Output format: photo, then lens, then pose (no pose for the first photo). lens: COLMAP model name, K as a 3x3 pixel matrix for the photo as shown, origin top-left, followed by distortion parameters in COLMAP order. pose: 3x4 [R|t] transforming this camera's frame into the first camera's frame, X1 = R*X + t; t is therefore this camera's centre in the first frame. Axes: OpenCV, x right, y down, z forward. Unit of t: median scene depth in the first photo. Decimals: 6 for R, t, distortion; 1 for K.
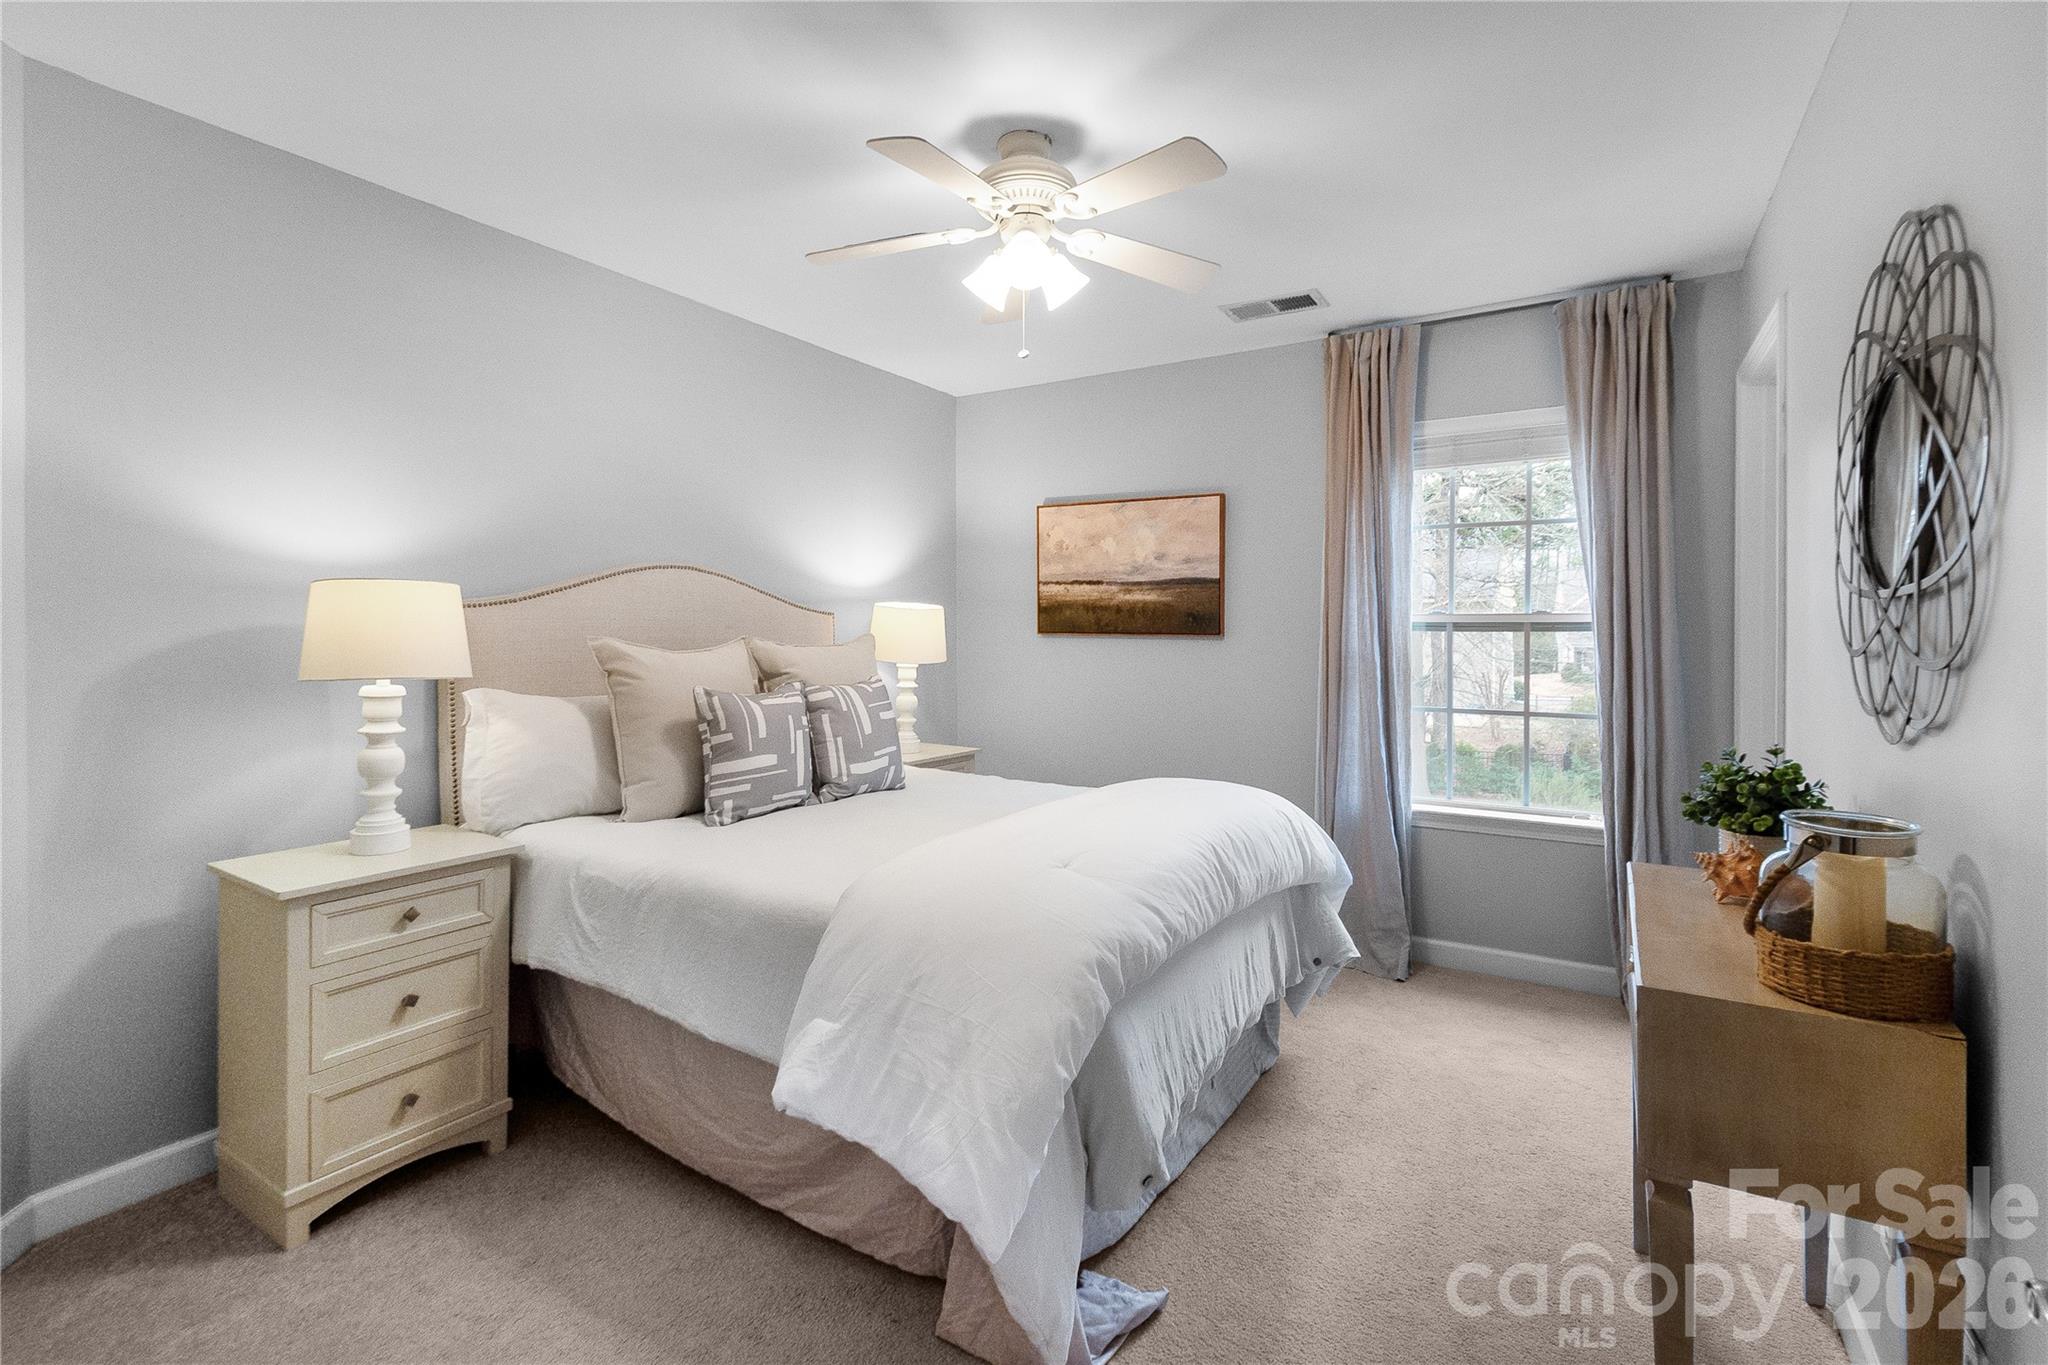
lens RADIAL K [[923.5, 0, 1016.9], [0, 923.5, 628.9], [0, 0, 1]] dist [0.010303, -0.004520]
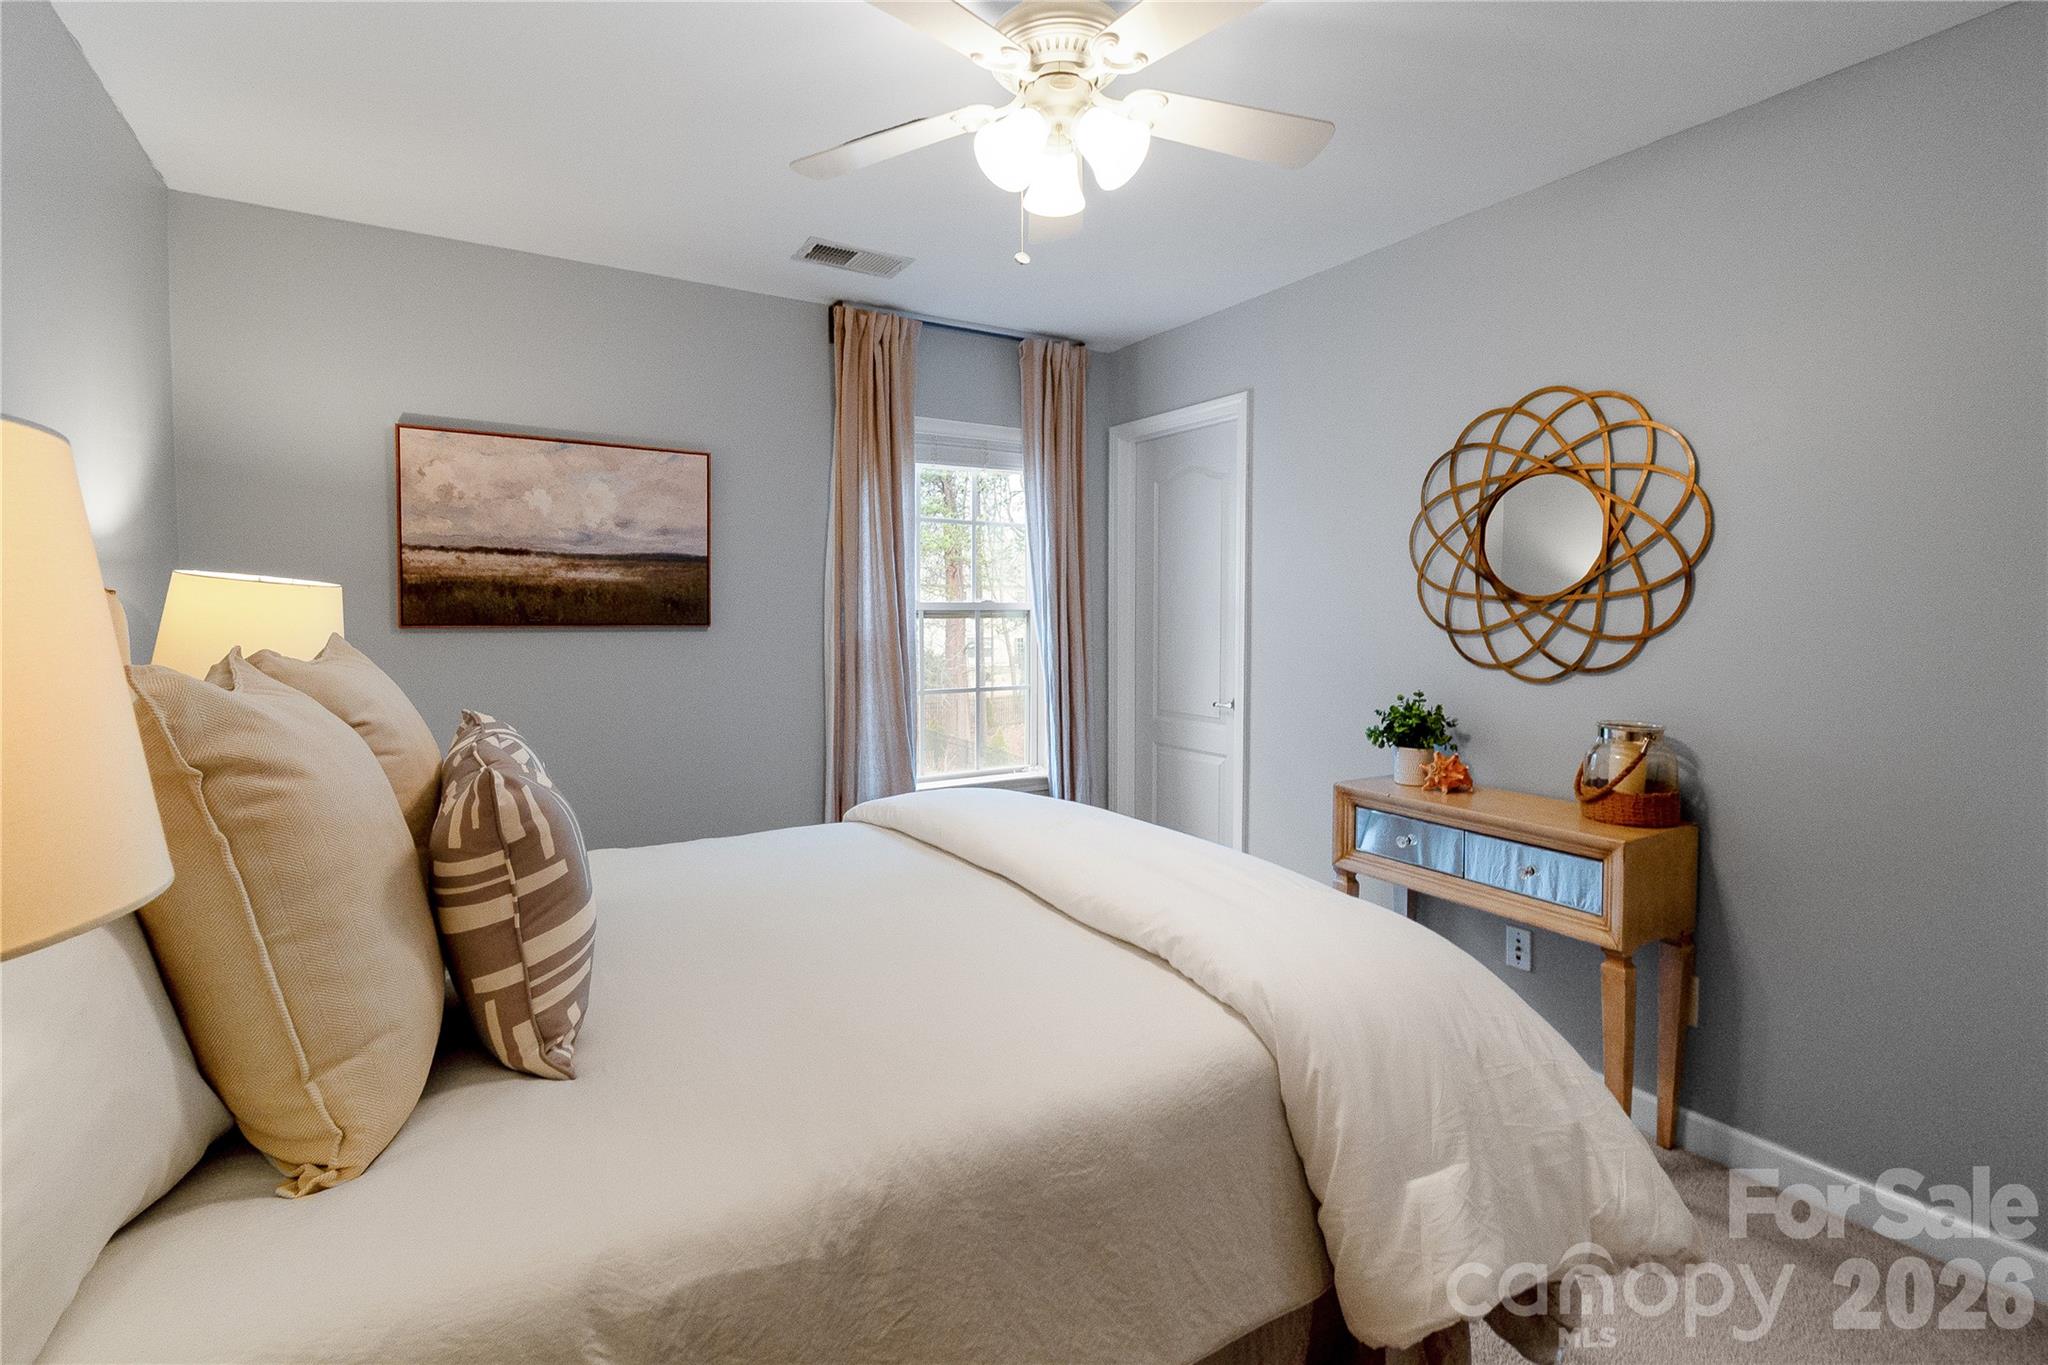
lens RADIAL K [[923.5, 0, 1016.9], [0, 923.5, 628.9], [0, 0, 1]] dist [0.010303, -0.004520]
pose [[0.461962, -0.019819, 0.886678, -0.371149], [0.003017, 0.999780, 0.020775, -0.006050], [-0.886895, -0.006923, 0.461920, 0.360265]]
